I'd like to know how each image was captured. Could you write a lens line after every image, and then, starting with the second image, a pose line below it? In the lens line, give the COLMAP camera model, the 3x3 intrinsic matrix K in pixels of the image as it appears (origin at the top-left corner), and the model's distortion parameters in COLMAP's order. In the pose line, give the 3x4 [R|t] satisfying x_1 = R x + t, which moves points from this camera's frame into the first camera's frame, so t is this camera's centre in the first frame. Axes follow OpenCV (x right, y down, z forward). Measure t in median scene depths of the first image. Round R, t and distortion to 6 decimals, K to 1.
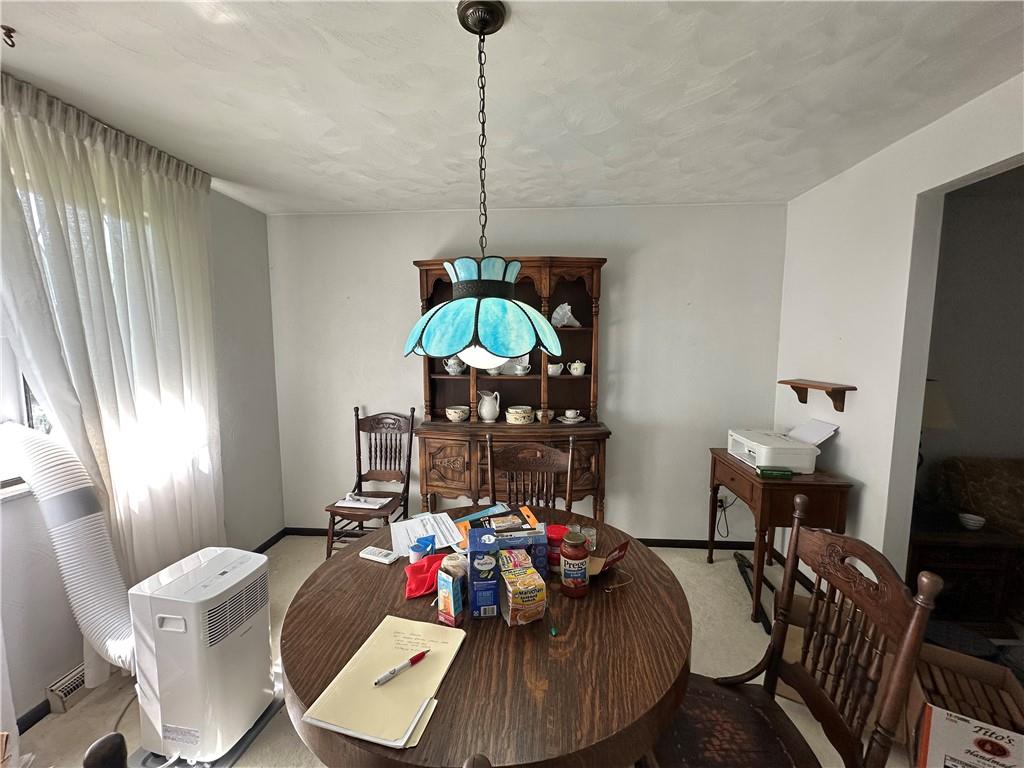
lens RADIAL K [[407.3, 0, 511.5], [0, 407.3, 382.9], [0, 0, 1]] dist [-0.004433, 0.001460]
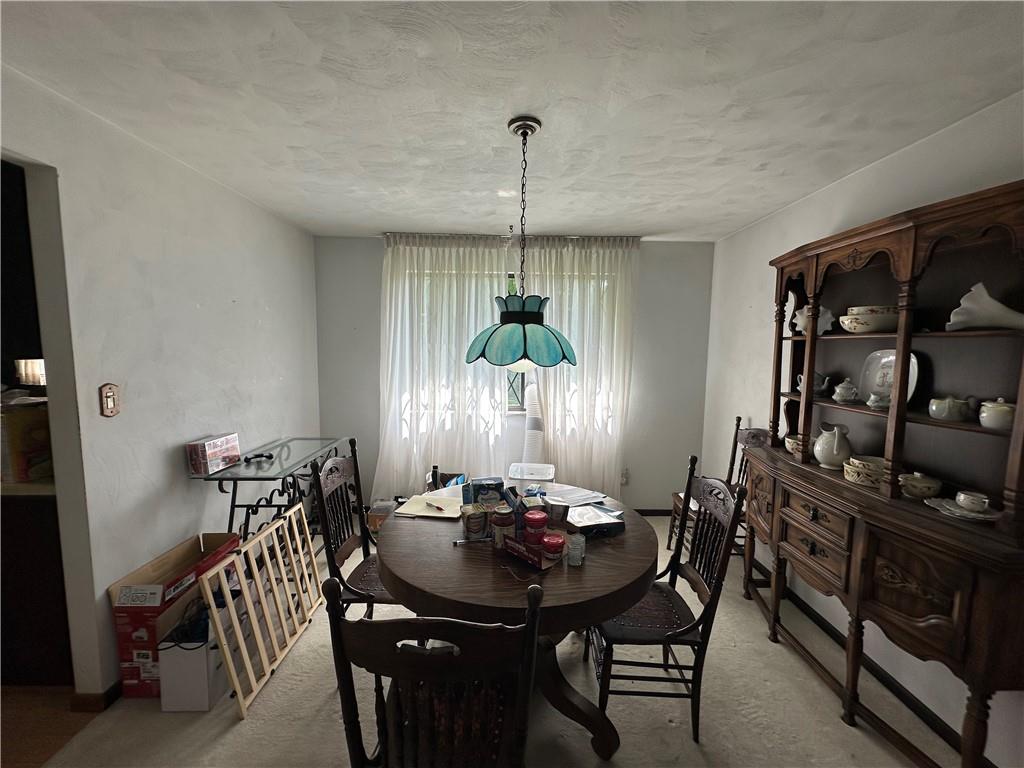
lens RADIAL K [[407.3, 0, 508.1], [0, 407.3, 387.1], [0, 0, 1]] dist [-0.004433, 0.001460]
pose [[0.068377, 0.105873, -0.992026, 0.670663], [-0.101012, 0.989978, 0.098692, -0.063753], [0.992533, 0.093458, 0.078386, 0.426027]]
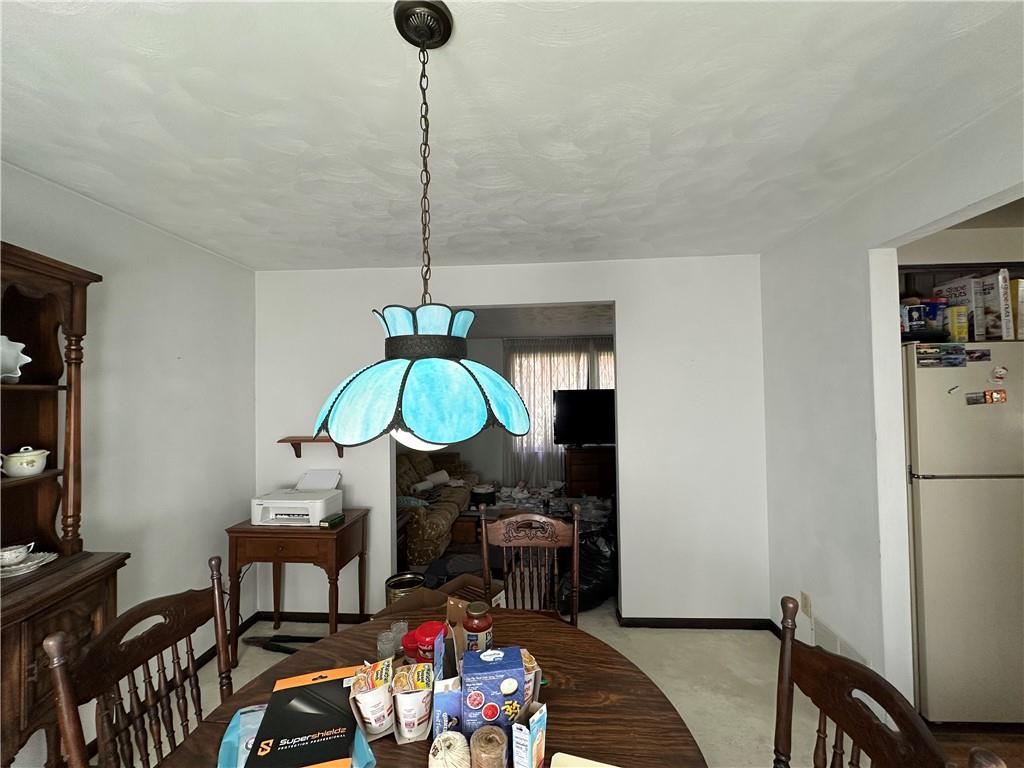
lens RADIAL K [[407.3, 0, 509.1], [0, 407.3, 382.7], [0, 0, 1]] dist [-0.004433, 0.001460]
pose [[-0.003670, 0.026957, 0.999630, -0.404605], [0.105791, 0.994037, -0.026418, -0.063616], [-0.994382, 0.105655, -0.006500, 0.414721]]
